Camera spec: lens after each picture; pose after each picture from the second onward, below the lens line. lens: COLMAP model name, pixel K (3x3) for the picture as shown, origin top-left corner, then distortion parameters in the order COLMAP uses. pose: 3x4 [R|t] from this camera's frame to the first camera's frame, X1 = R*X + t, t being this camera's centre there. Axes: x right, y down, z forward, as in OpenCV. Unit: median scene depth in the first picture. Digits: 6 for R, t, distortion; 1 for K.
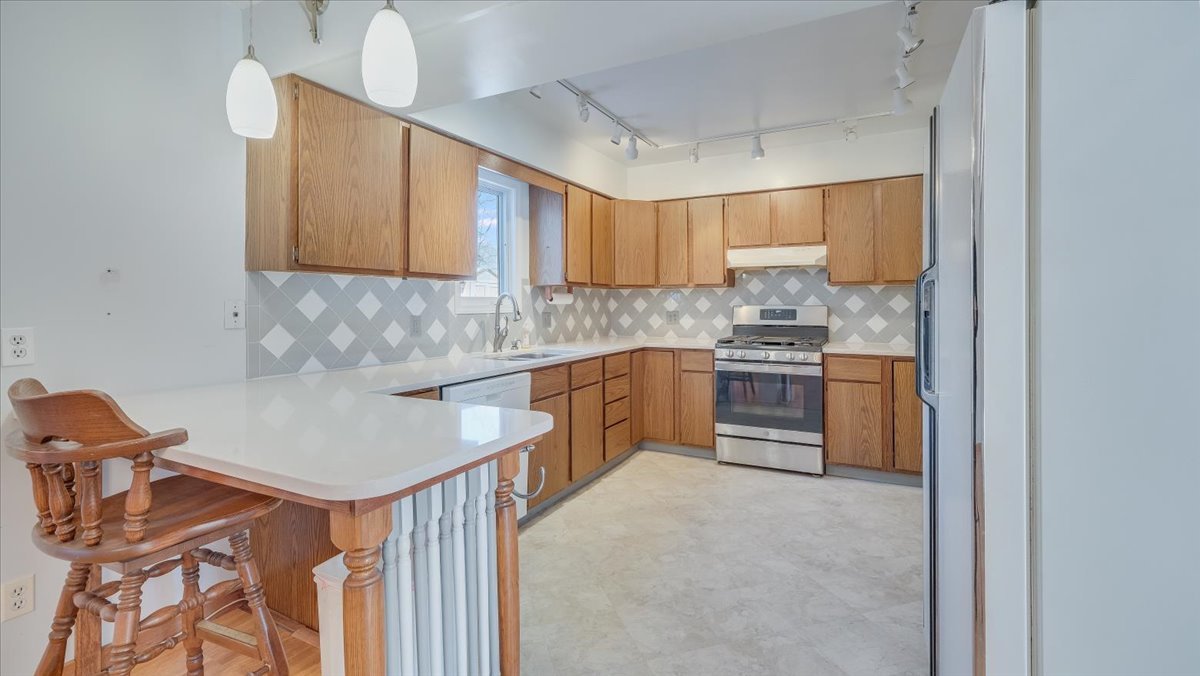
lens RADIAL K [[545.0, 0, 608.4], [0, 545.0, 302.9], [0, 0, 1]] dist [0.001137, -0.000089]
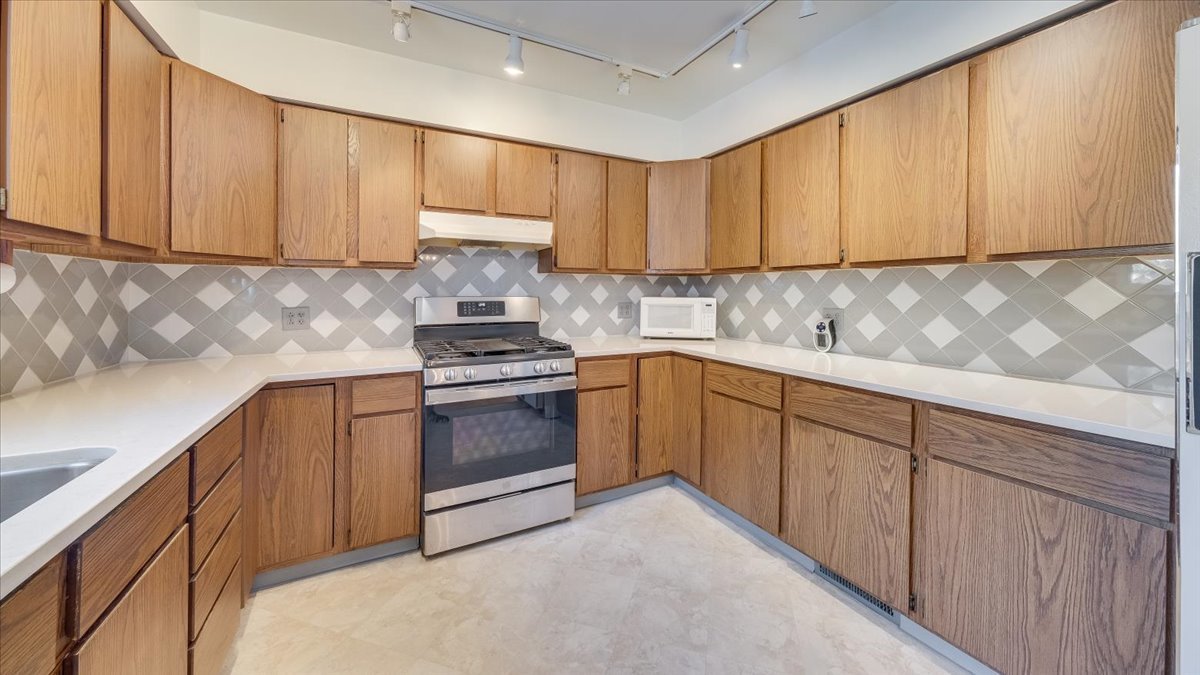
lens RADIAL K [[423.7, 0, 596.3], [0, 423.7, 291.5], [0, 0, 1]] dist [-0.004383, 0.001106]
pose [[0.578182, 0.006780, 0.815880, -0.075201], [-0.003010, 0.999976, -0.006177, 0.001044], [-0.815902, 0.001115, 0.578189, 0.584210]]
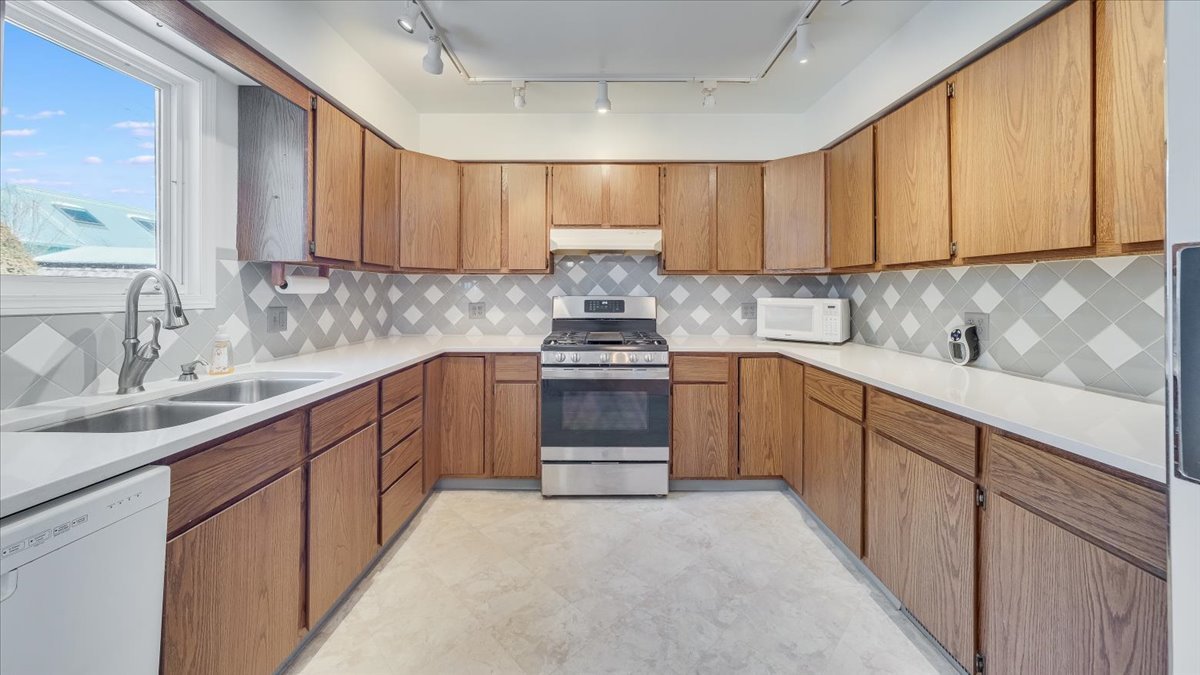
lens RADIAL K [[423.7, 0, 605.3], [0, 423.7, 287.9], [0, 0, 1]] dist [-0.004383, 0.001106]
pose [[0.889259, 0.010842, 0.457276, -0.001758], [-0.005793, 0.999906, -0.012442, -0.000124], [-0.457368, 0.008415, 0.889238, 0.421524]]
